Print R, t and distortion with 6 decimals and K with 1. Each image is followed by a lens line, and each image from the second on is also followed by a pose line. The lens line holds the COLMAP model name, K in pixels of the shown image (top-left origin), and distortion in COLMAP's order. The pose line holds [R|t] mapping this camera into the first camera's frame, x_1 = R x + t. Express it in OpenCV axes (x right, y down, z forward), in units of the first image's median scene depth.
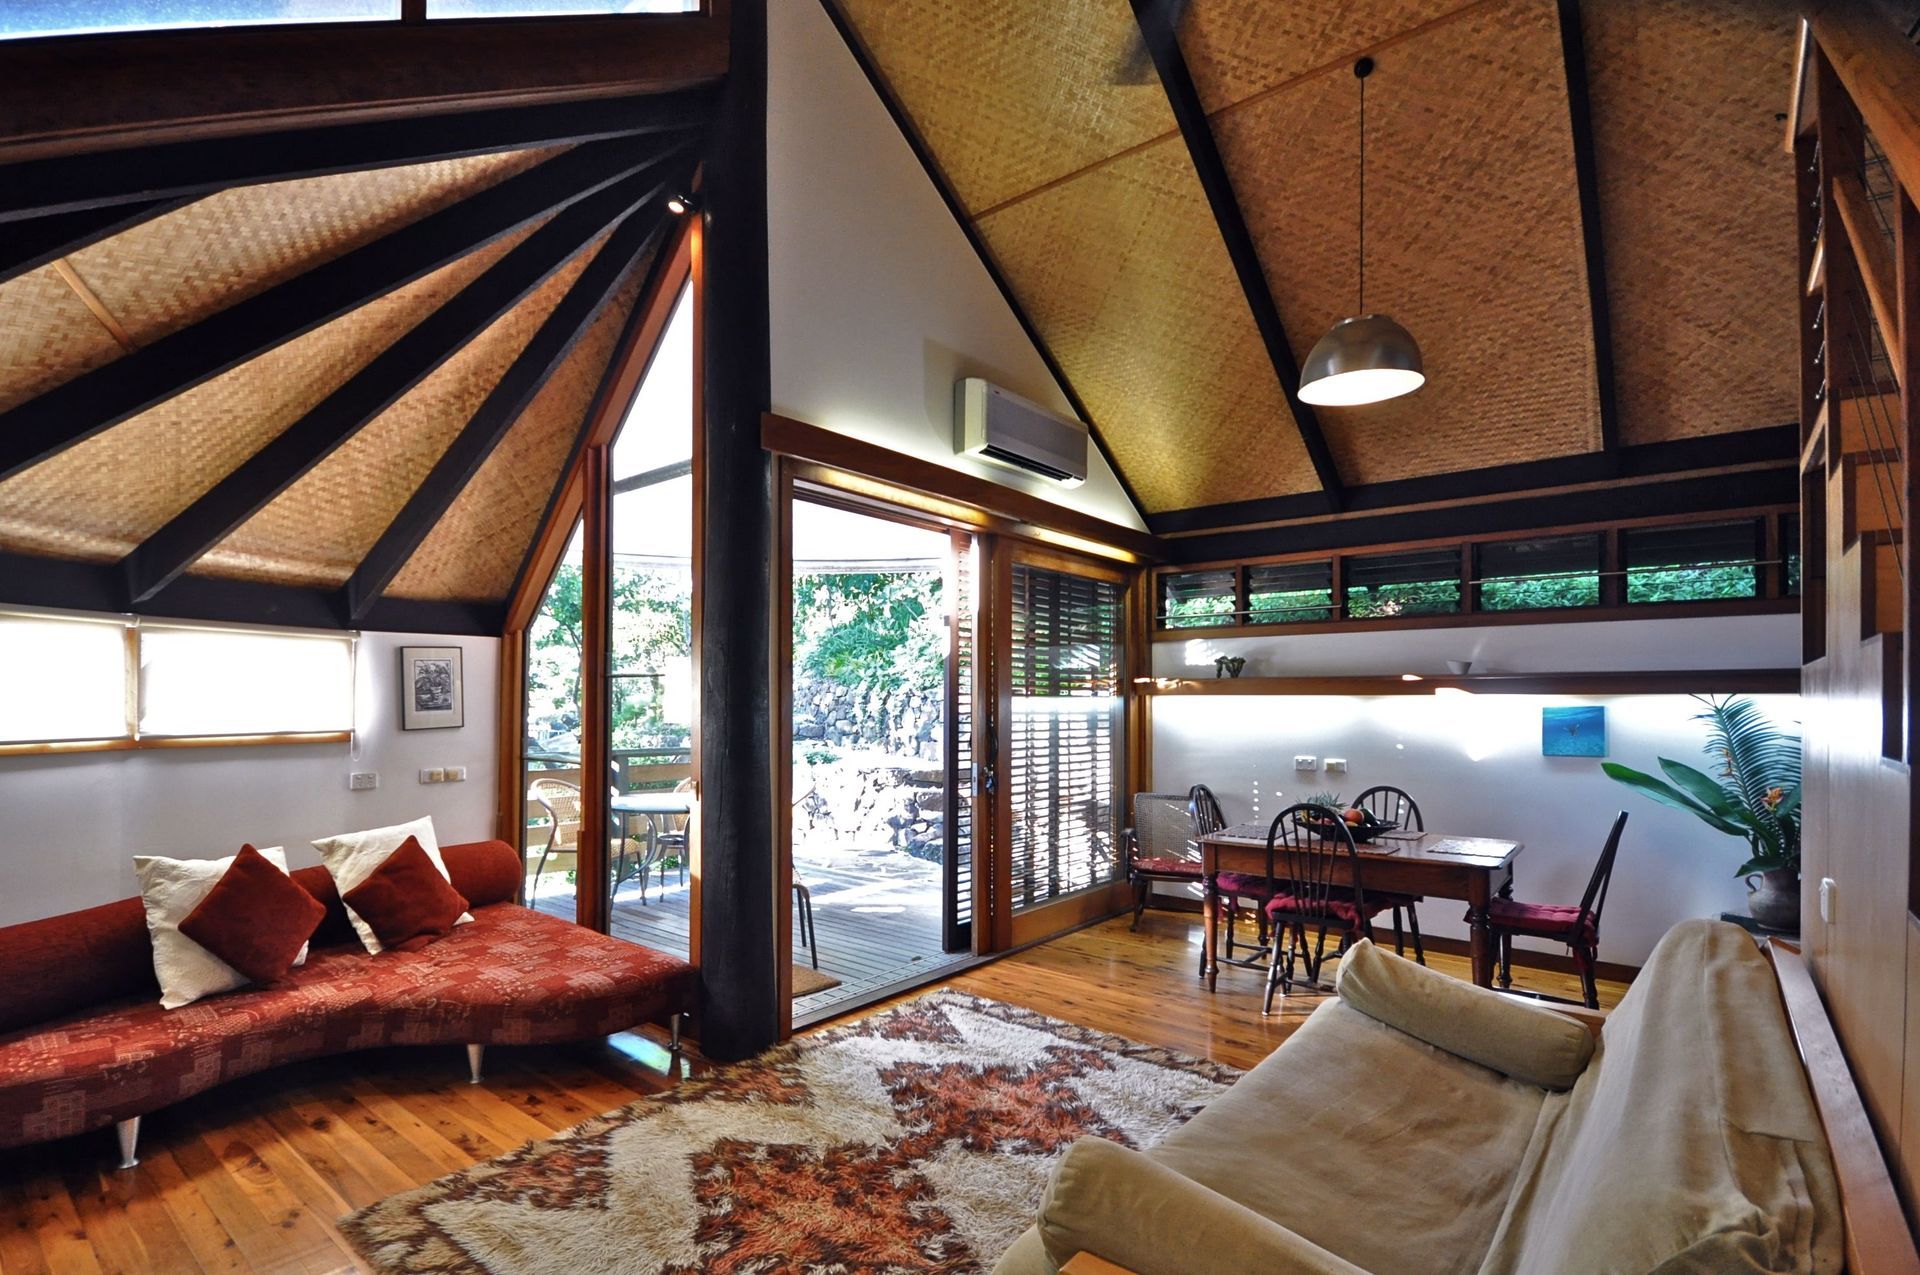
lens RADIAL K [[907.3, 0, 864.8], [0, 907.3, 689.1], [0, 0, 1]] dist [0.001605, -0.006355]
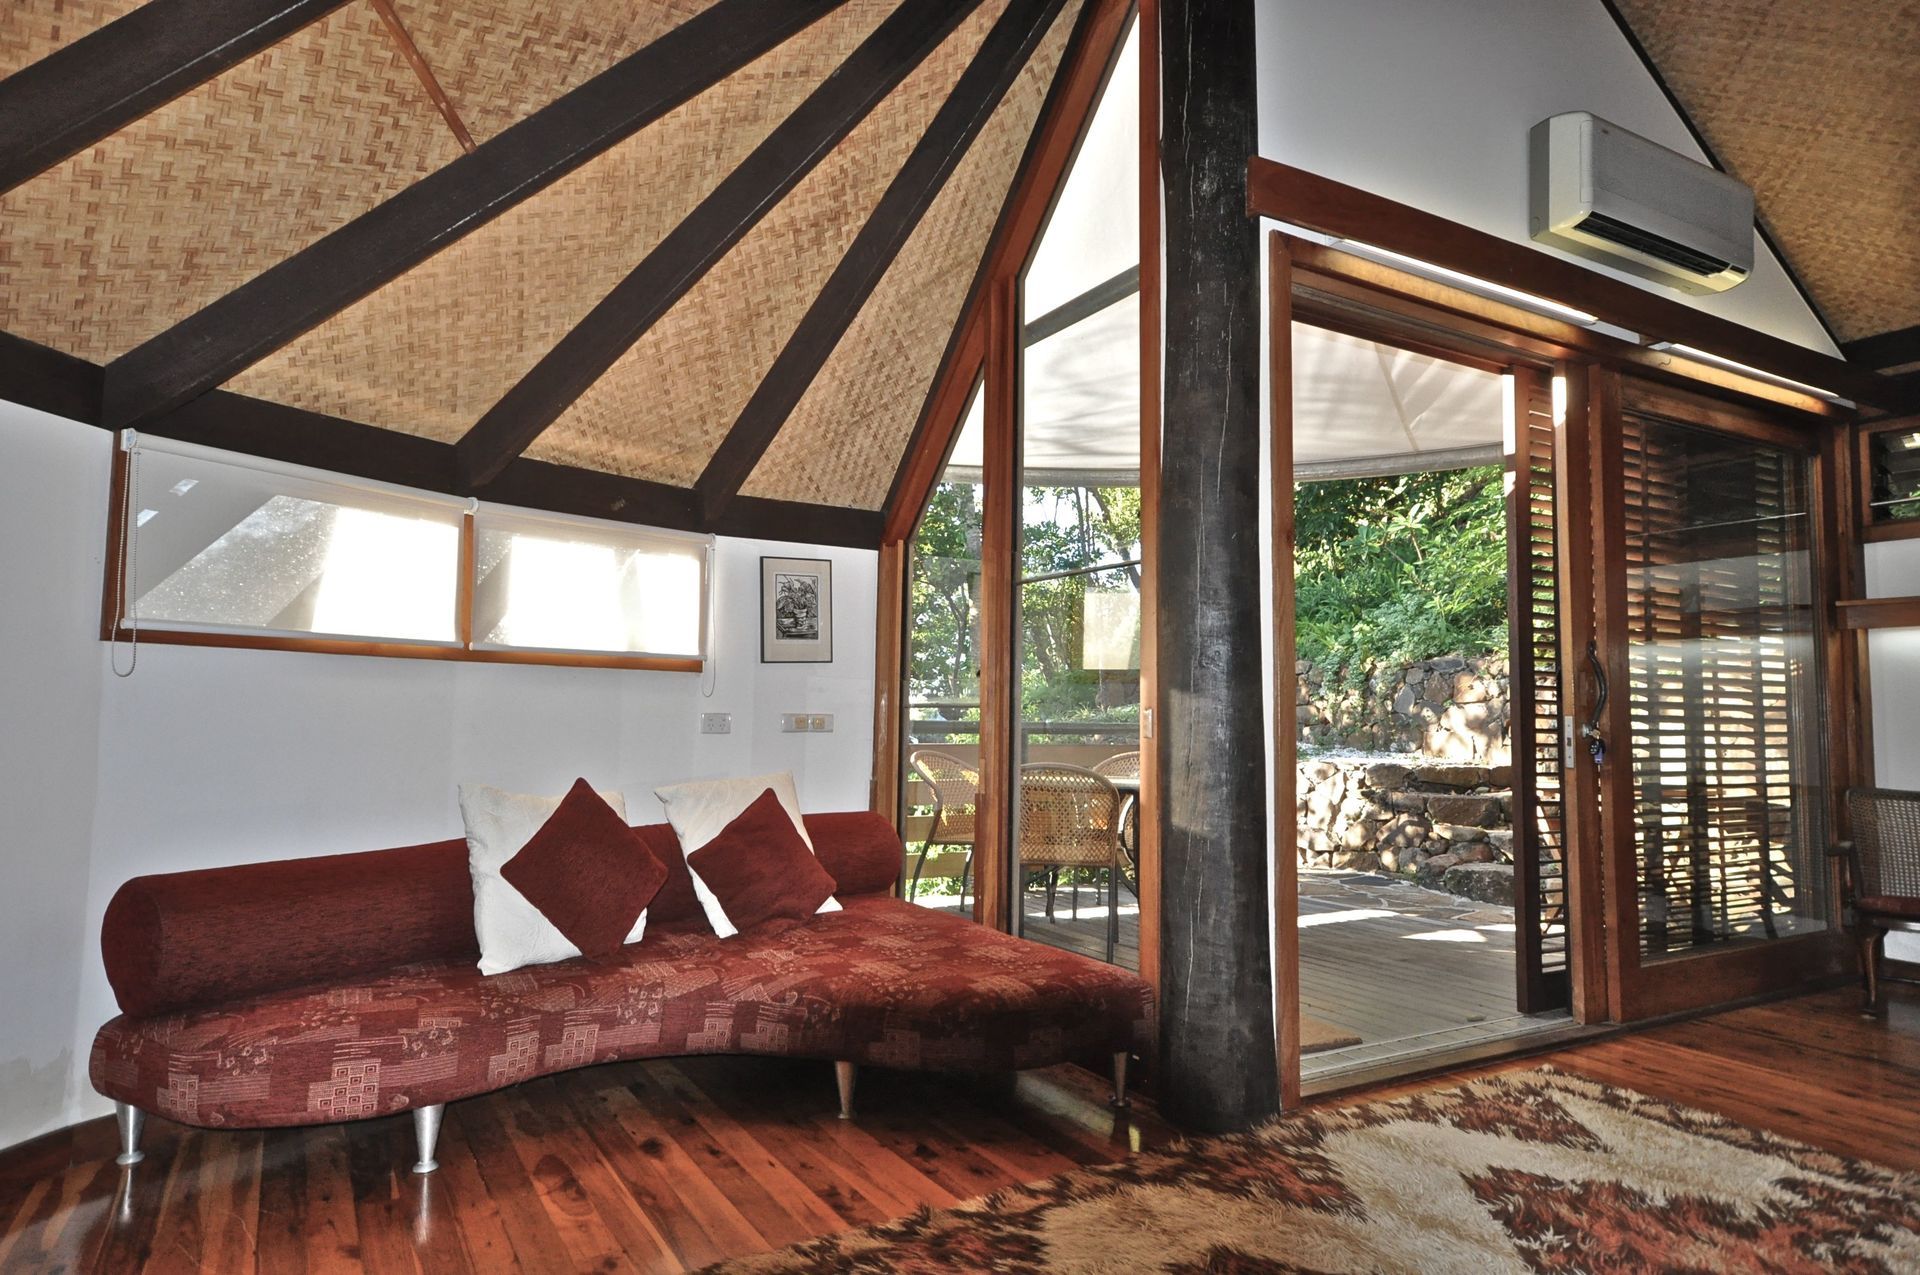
lens RADIAL K [[1114.4, 0, 950.9], [0, 1114.4, 640.2], [0, 0, 1]] dist [0.013146, 0.003666]
pose [[0.954771, -0.010024, -0.297173, -0.078498], [-0.007161, 0.998366, -0.056684, 0.098936], [0.297255, 0.056248, 0.953140, 0.152455]]
